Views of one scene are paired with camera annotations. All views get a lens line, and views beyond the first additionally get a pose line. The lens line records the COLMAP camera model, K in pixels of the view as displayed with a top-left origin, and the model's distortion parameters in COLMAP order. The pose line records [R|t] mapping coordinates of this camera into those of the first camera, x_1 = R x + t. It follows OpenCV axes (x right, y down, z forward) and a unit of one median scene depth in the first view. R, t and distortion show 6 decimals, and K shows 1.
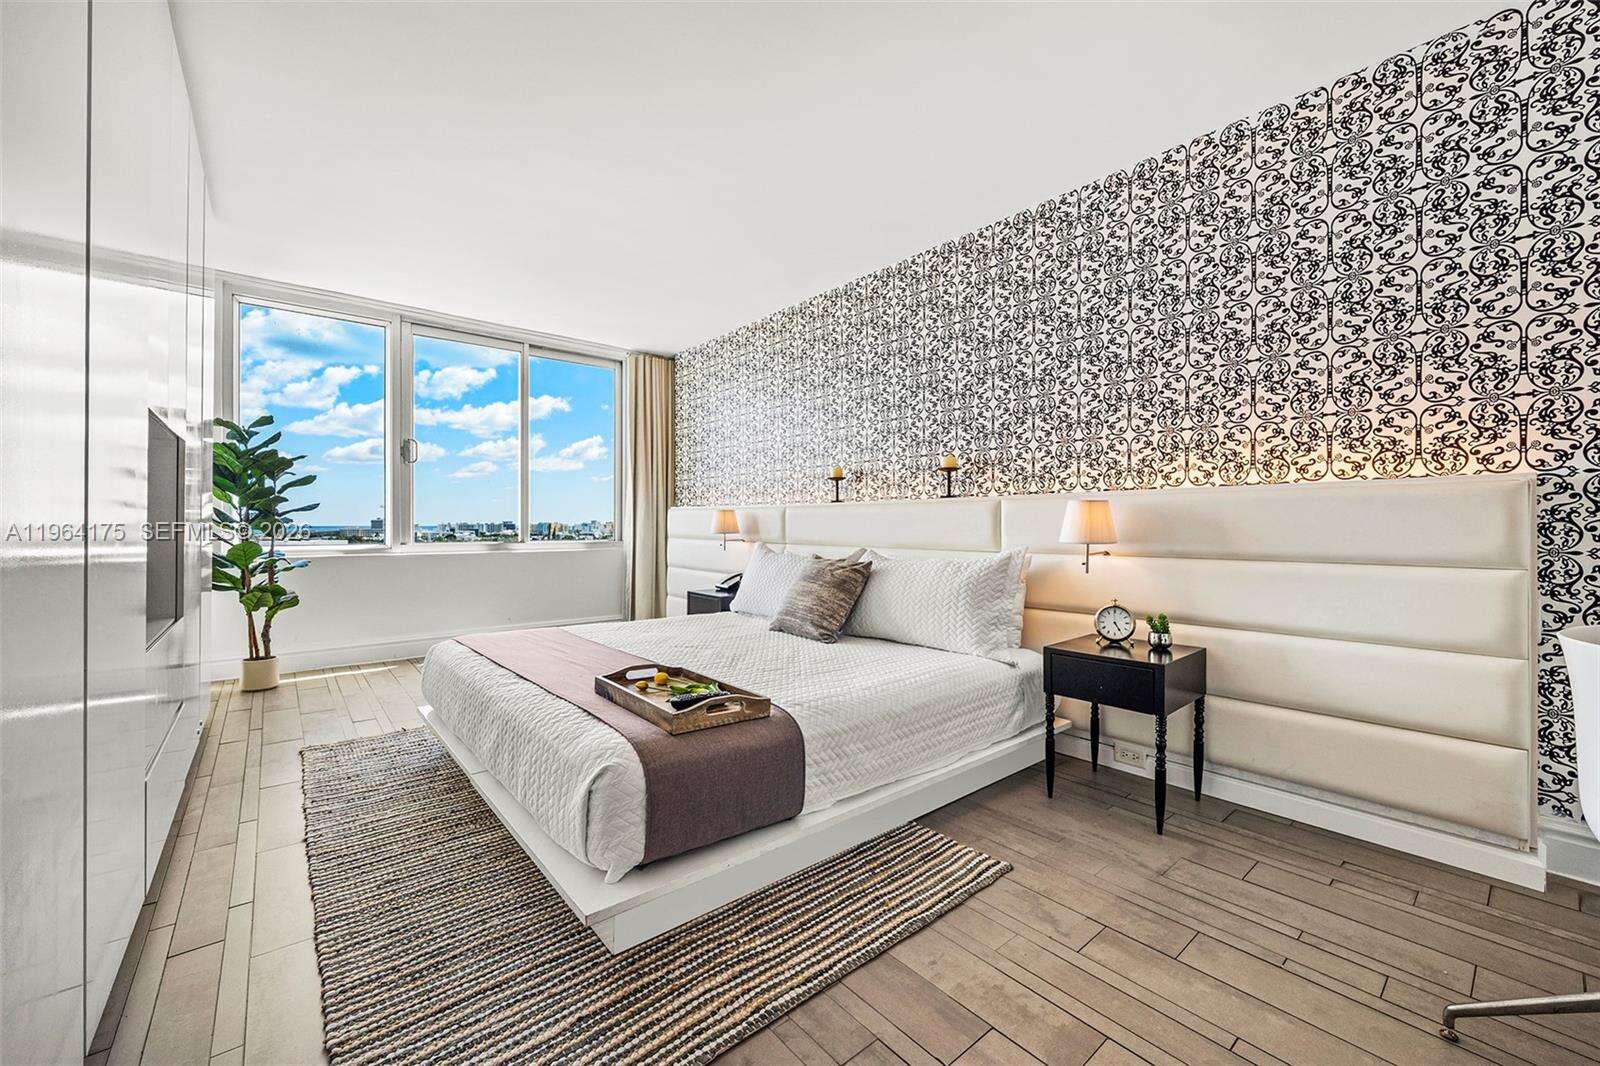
lens RADIAL K [[630.7, 0, 803.5], [0, 630.7, 521.2], [0, 0, 1]] dist [-0.000442, -0.000392]
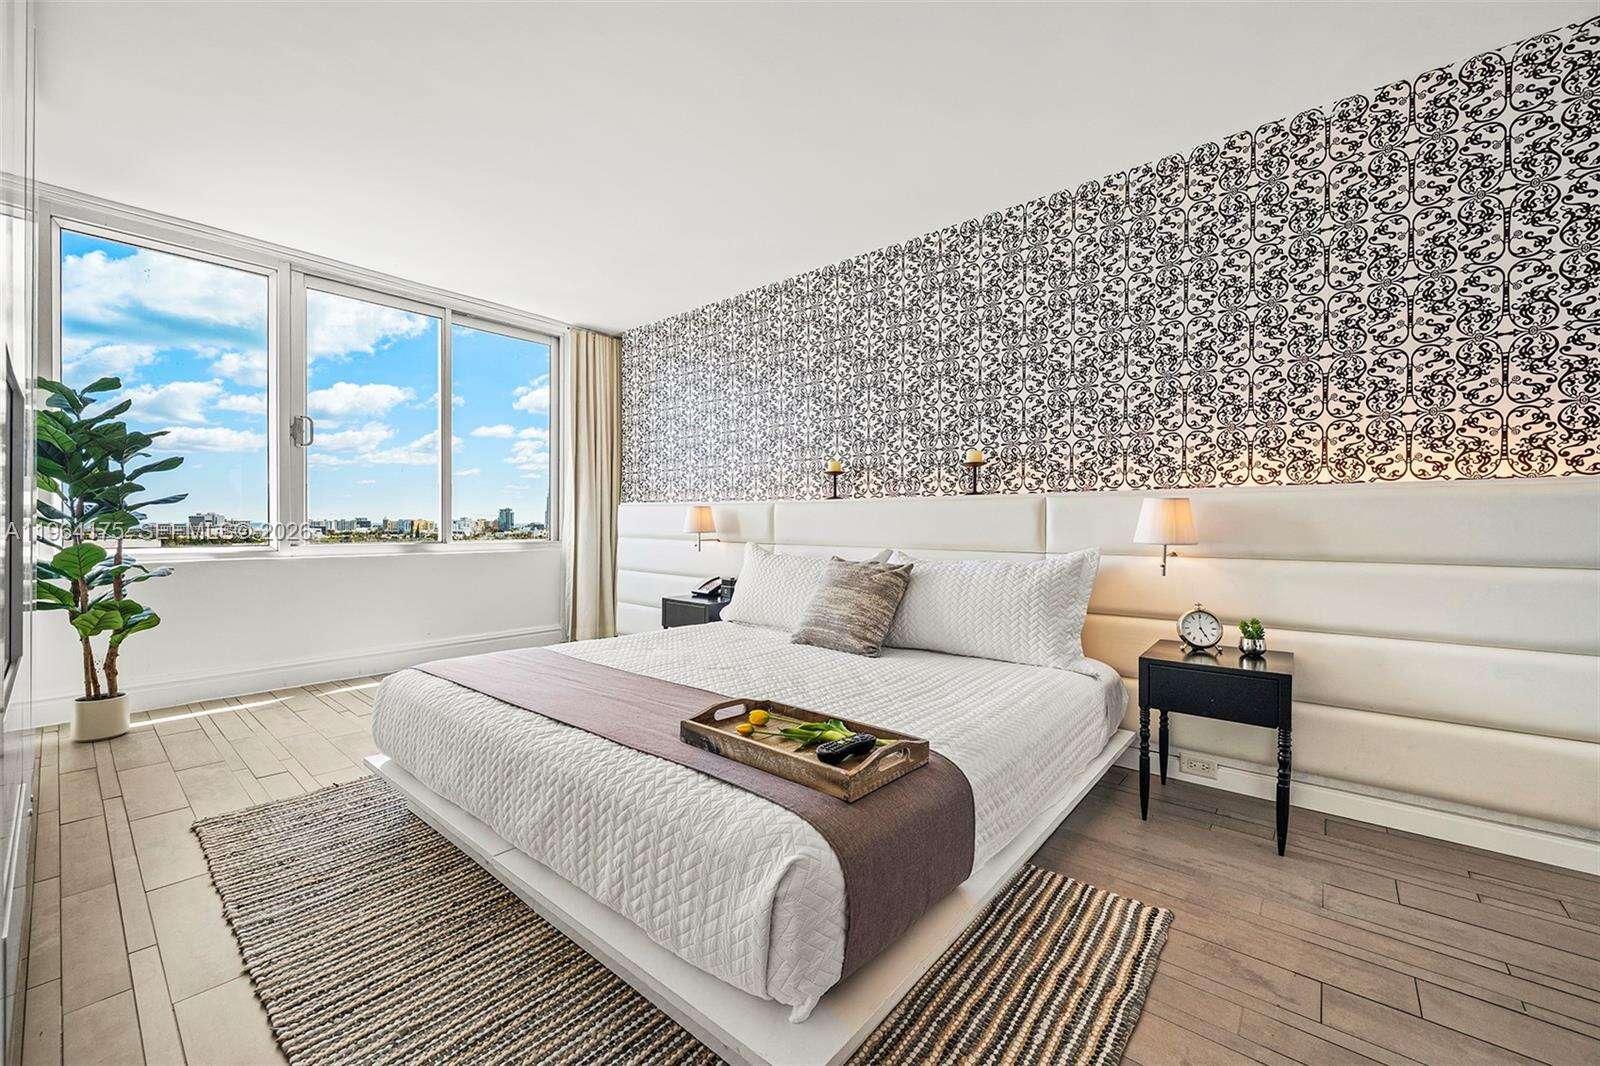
lens RADIAL K [[629.7, 0, 801.4], [0, 629.7, 524.3], [0, 0, 1]] dist [-0.002253, 0.000142]
pose [[0.985316, 0.002691, 0.170720, -0.255222], [-0.004025, 0.999964, 0.007470, 0.000867], [-0.170694, -0.008048, 0.985291, 0.177944]]
